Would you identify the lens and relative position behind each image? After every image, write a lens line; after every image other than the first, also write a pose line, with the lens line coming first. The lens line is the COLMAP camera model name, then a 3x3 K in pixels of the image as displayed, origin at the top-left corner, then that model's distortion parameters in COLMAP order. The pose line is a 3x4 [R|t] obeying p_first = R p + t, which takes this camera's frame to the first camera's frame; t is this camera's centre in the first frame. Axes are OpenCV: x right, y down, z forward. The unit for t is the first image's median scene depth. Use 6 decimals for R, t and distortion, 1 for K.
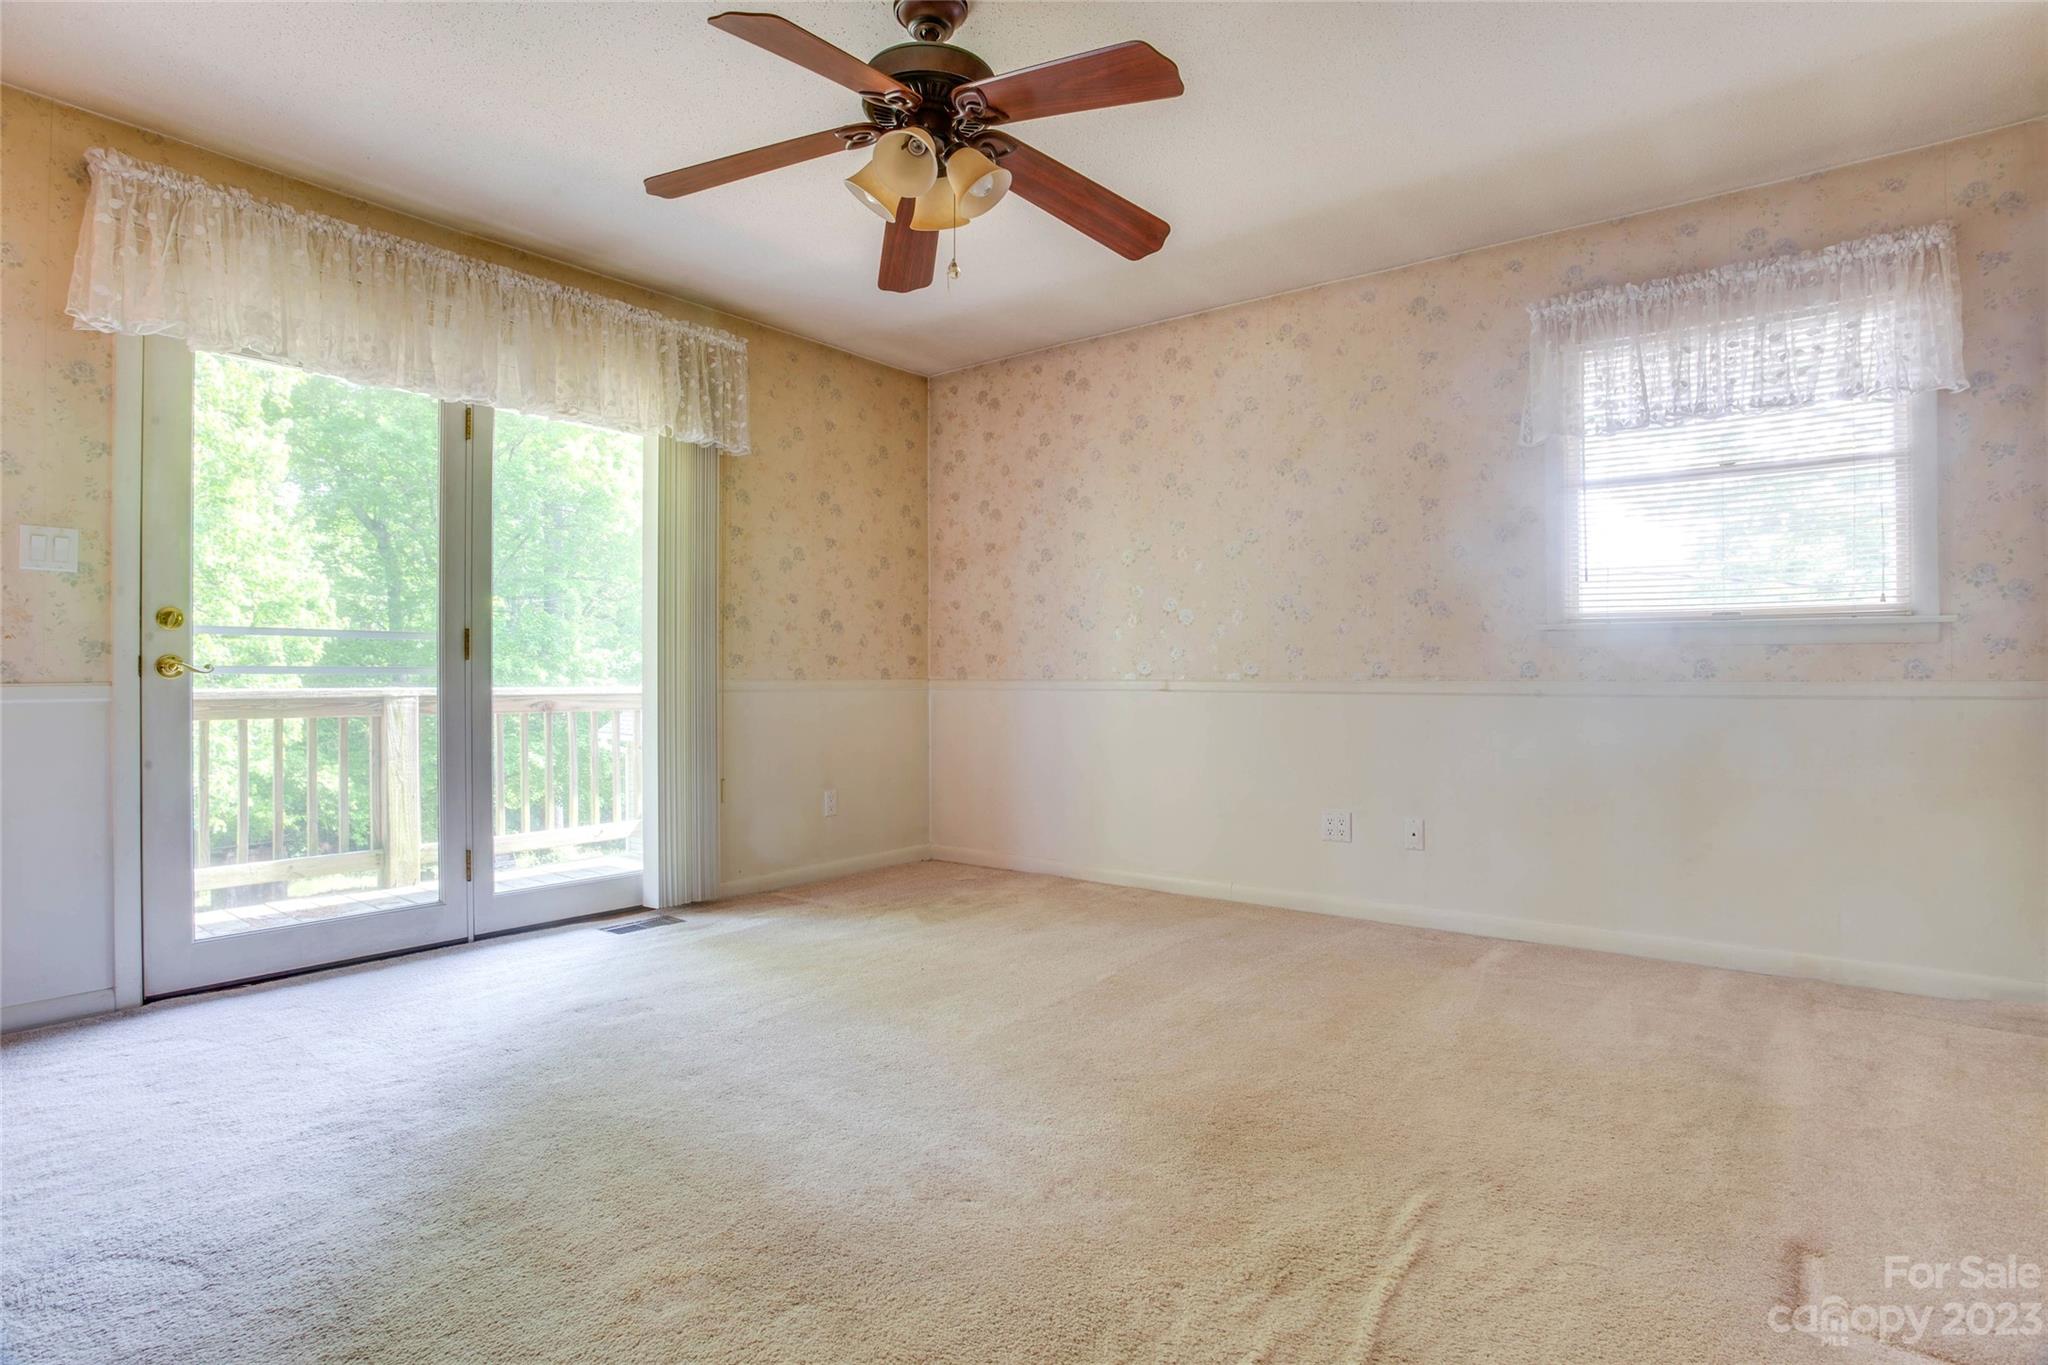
lens RADIAL K [[1050.6, 0, 1022.1], [0, 1050.6, 672.6], [0, 0, 1]] dist [-0.001447, 0.000022]
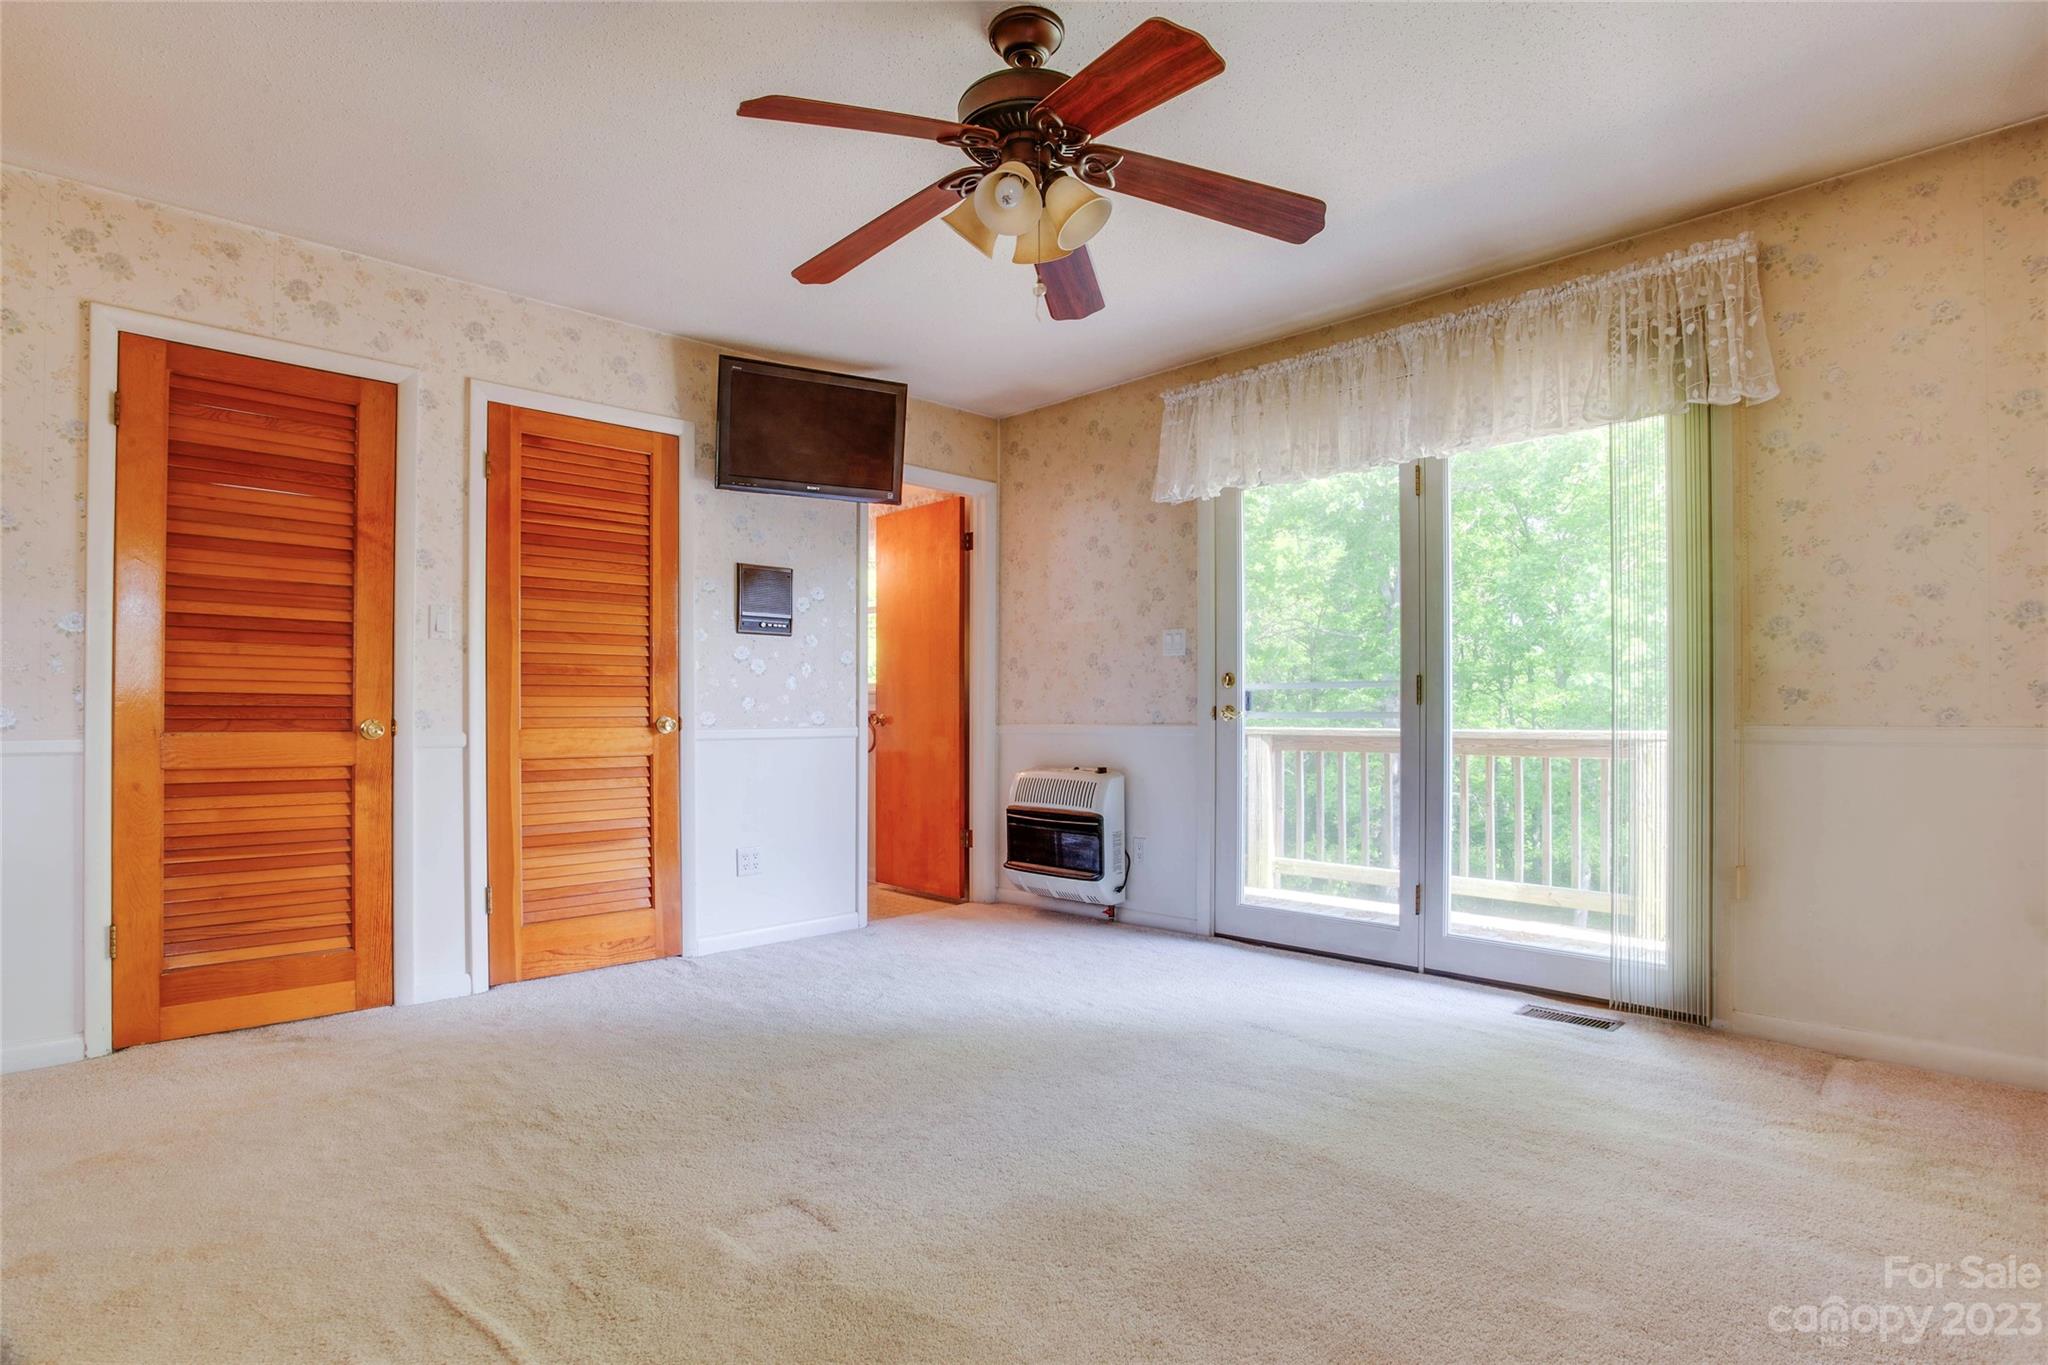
lens RADIAL K [[1084.5, 0, 1020.2], [0, 1084.5, 712.3], [0, 0, 1]] dist [0.000021, 0.000548]
pose [[-0.114137, -0.001660, -0.993464, 0.611578], [0.004823, 0.999986, -0.002225, -0.003868], [0.993453, -0.005045, -0.114127, 0.741849]]
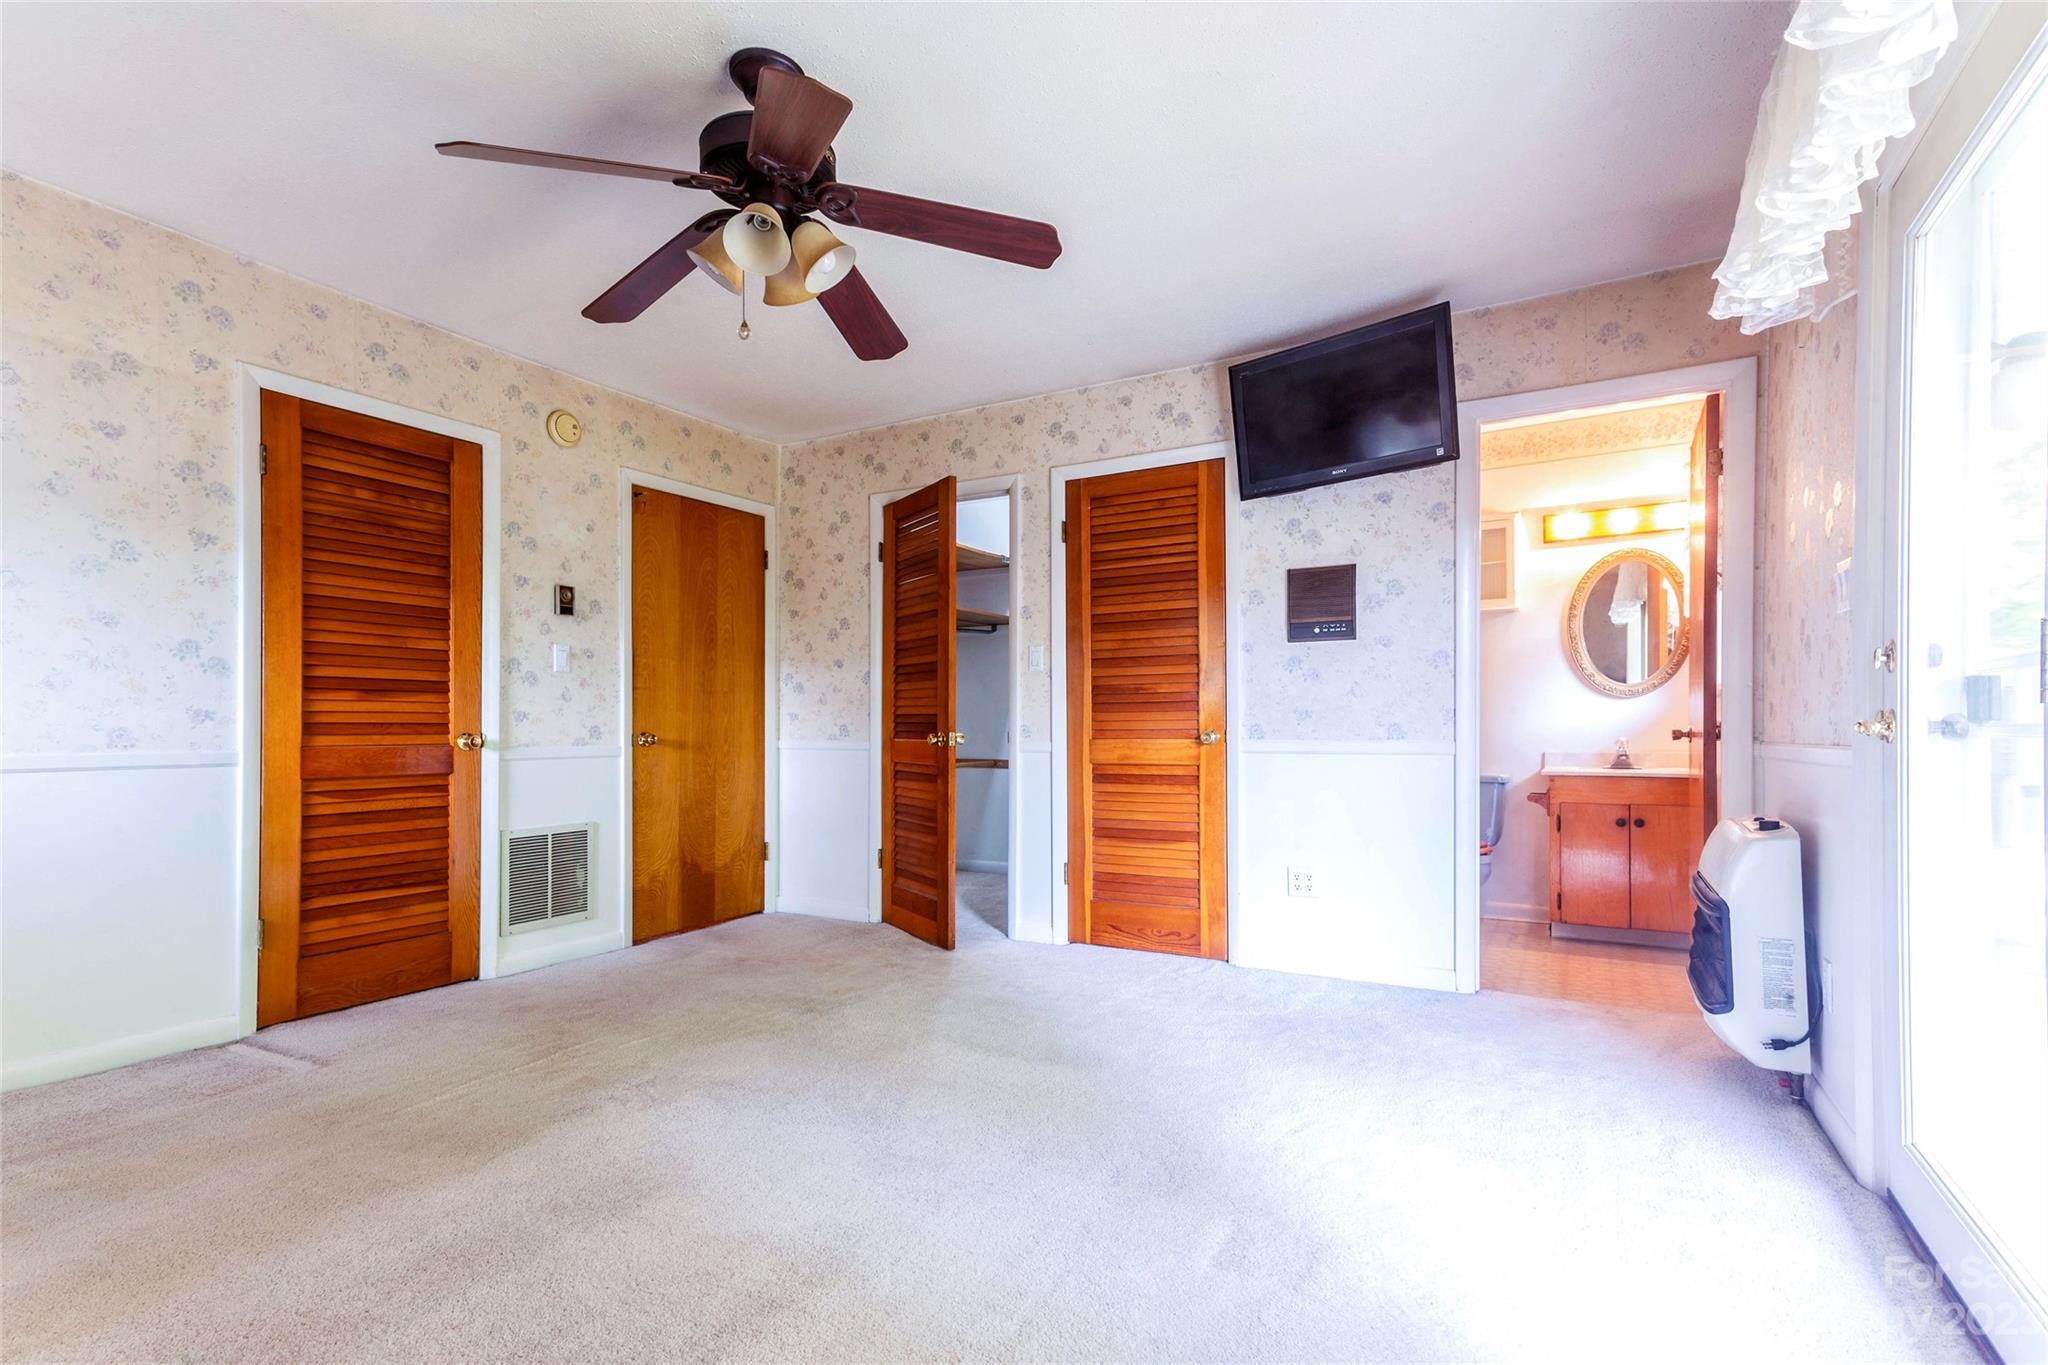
lens RADIAL K [[1005.7, 0, 1020.1], [0, 1005.7, 736.1], [0, 0, 1]] dist [0.025912, -0.000033]
pose [[-0.986969, -0.001310, -0.160908, -0.120156], [-0.001128, 0.999999, -0.001224, 0.005838], [0.160909, -0.001027, -0.986969, 1.327826]]
